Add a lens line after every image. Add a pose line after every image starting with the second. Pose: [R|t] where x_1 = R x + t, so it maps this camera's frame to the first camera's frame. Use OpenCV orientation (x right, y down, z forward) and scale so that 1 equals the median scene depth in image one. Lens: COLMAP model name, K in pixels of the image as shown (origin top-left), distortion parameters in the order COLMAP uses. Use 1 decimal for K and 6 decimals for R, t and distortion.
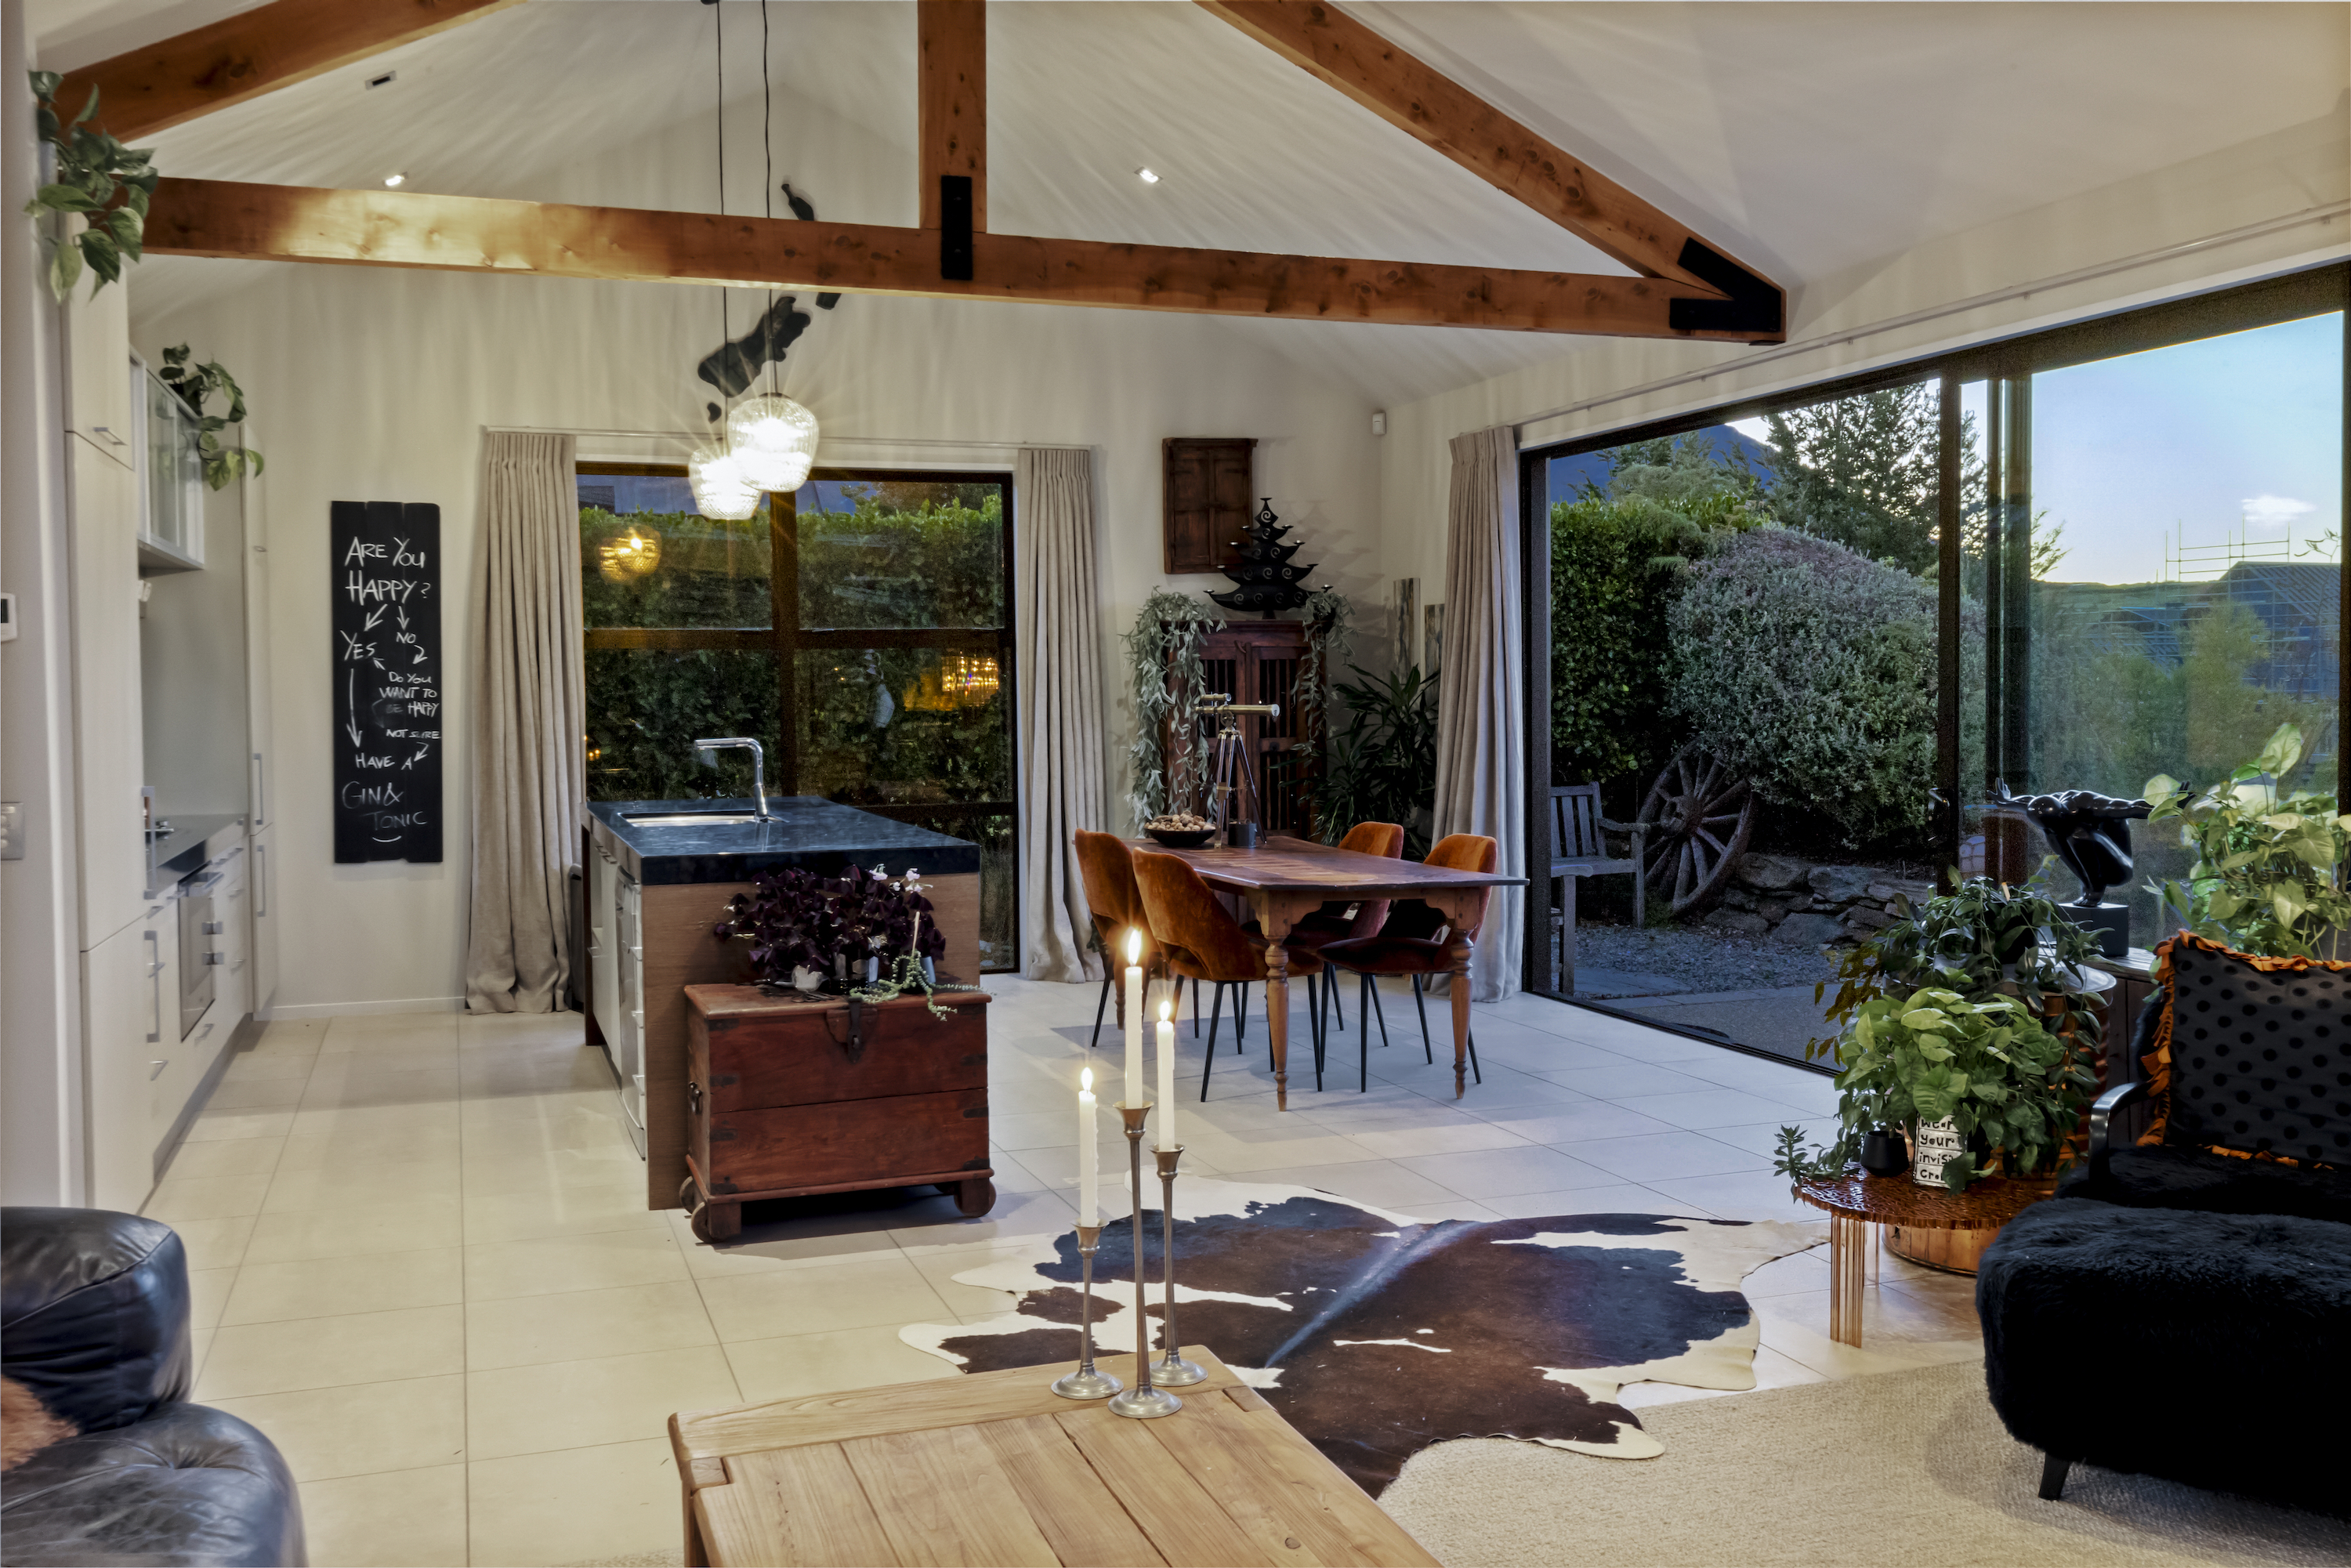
lens RADIAL K [[2100.0, 0, 1175.5], [0, 2100.0, 784.0], [0, 0, 1]] dist [-0.001288, 0.002121]
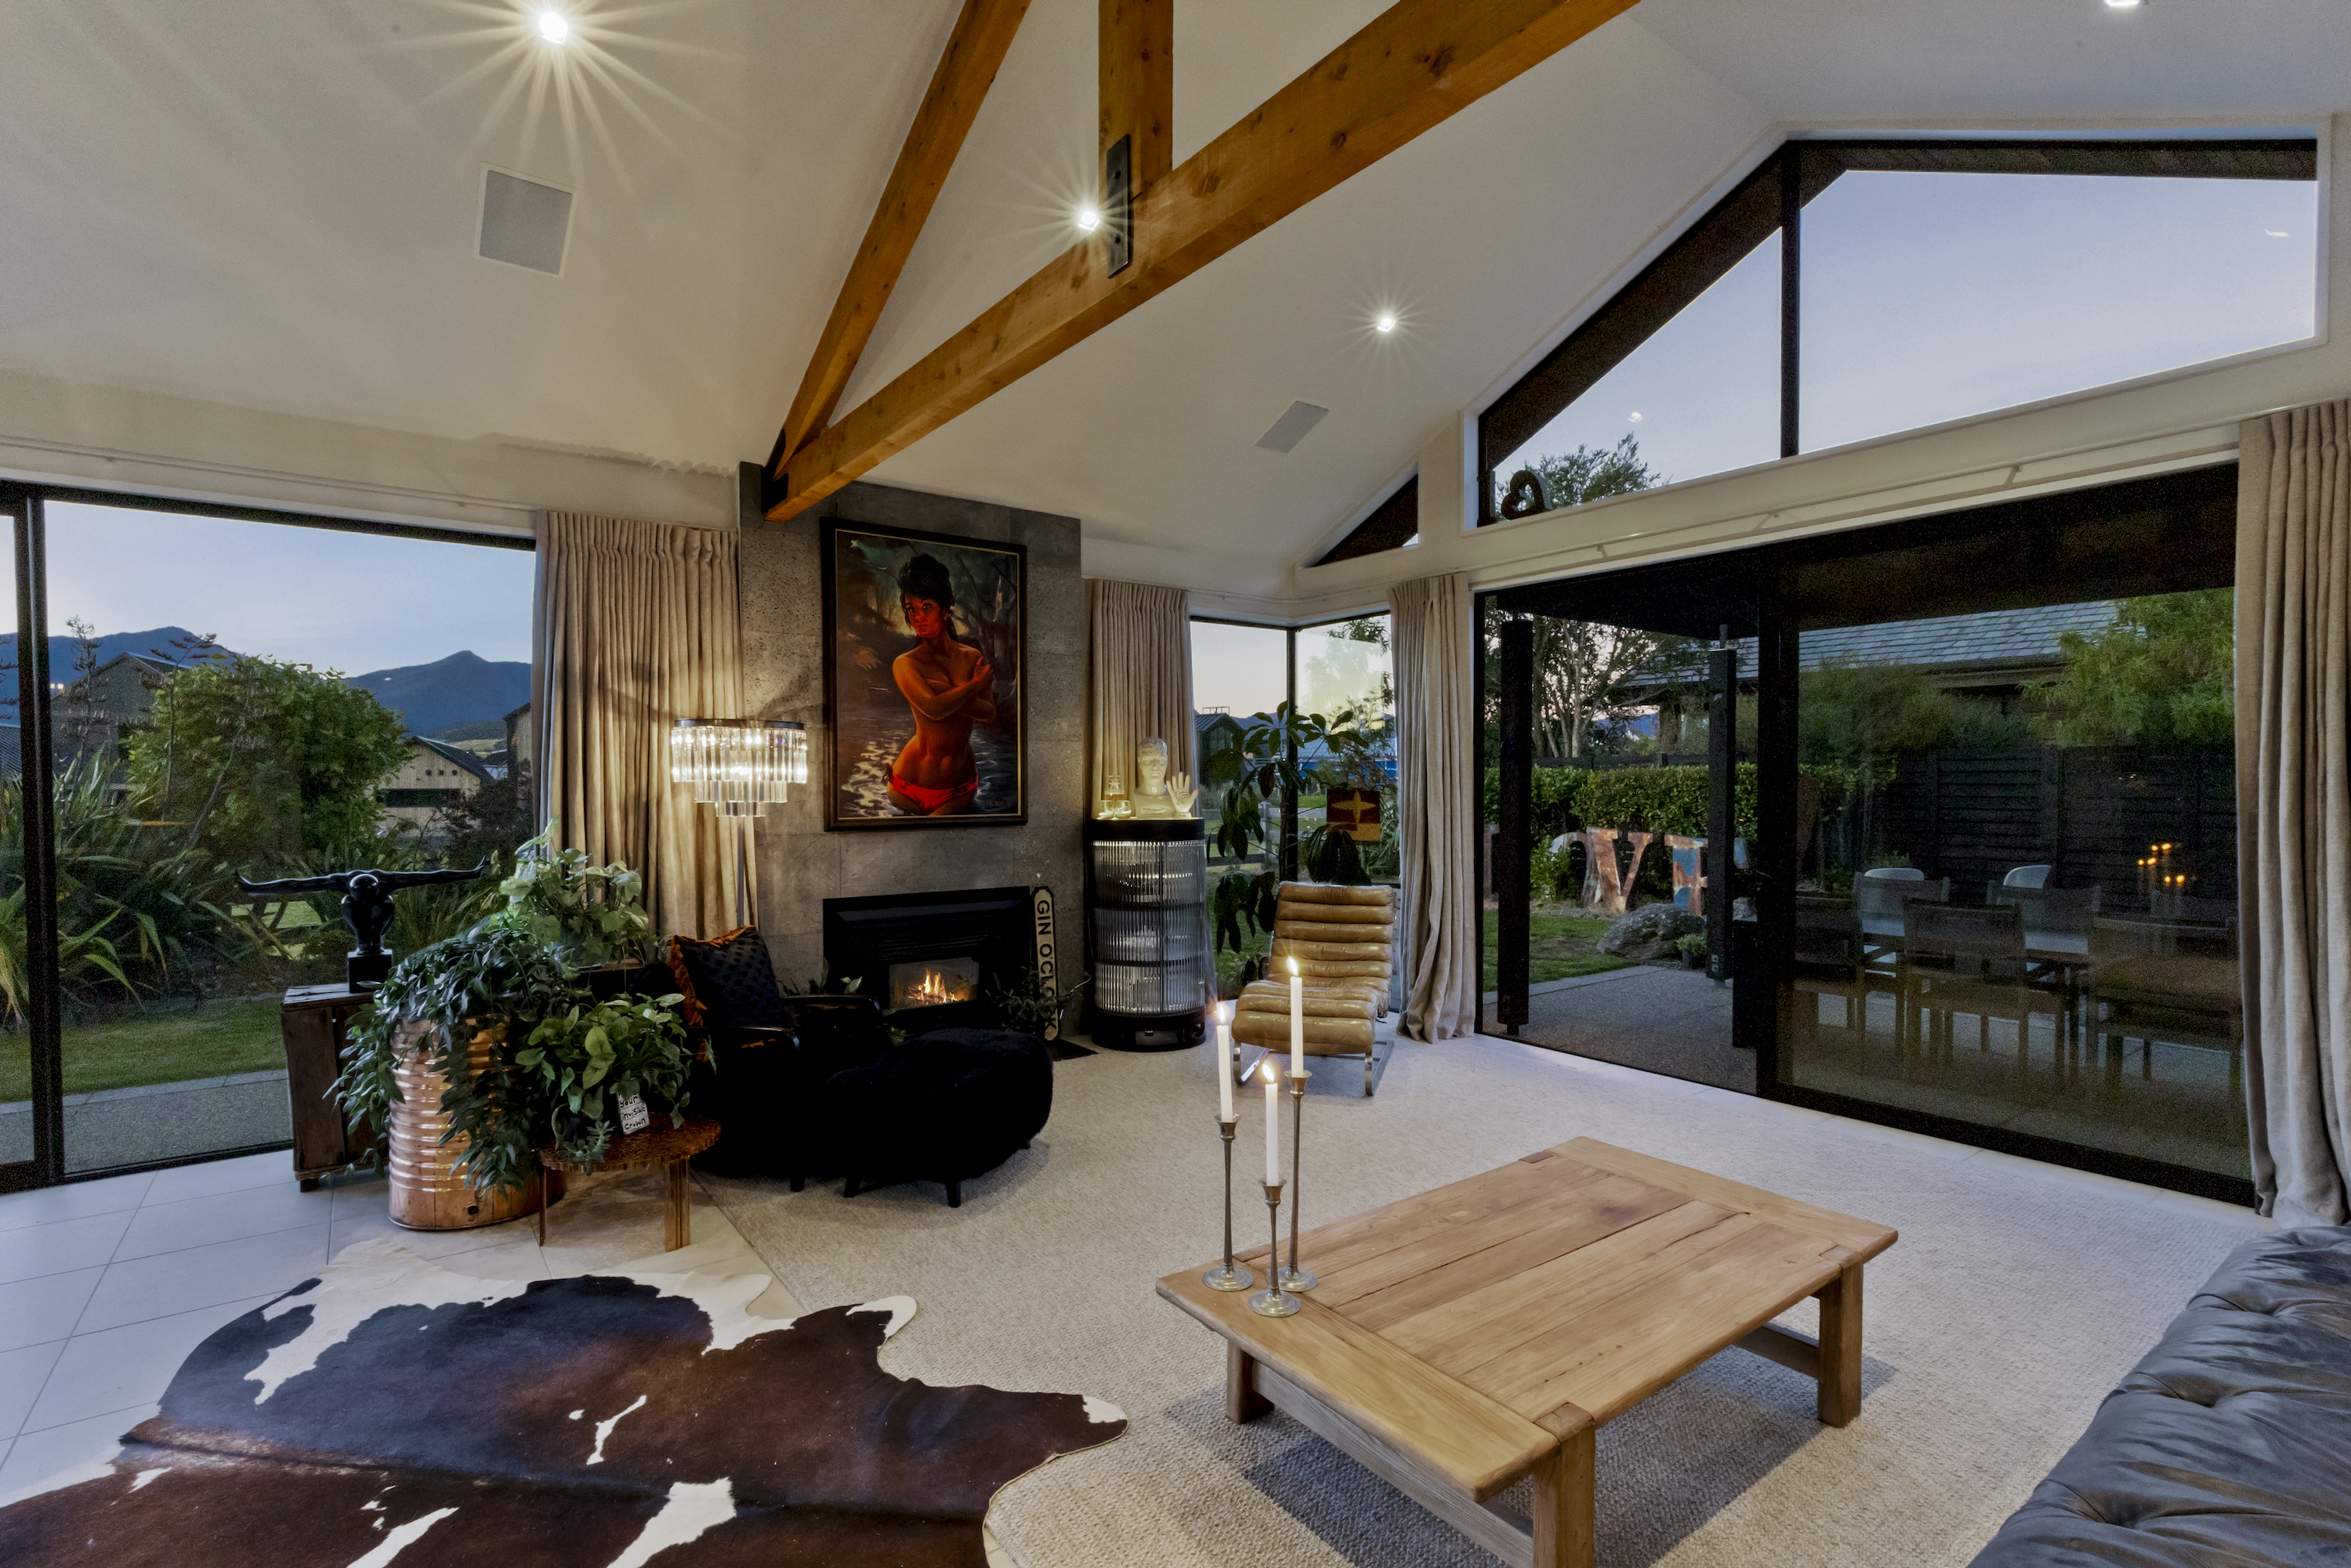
lens RADIAL K [[1071.2, 0, 1175.5], [0, 1071.2, 784.0], [0, 0, 1]] dist [-0.000532, -0.000317]
pose [[-0.292323, 0.010254, 0.956265, -0.480076], [0.054112, 0.998518, 0.005835, -0.034919], [-0.954787, 0.053451, -0.292445, 0.876313]]
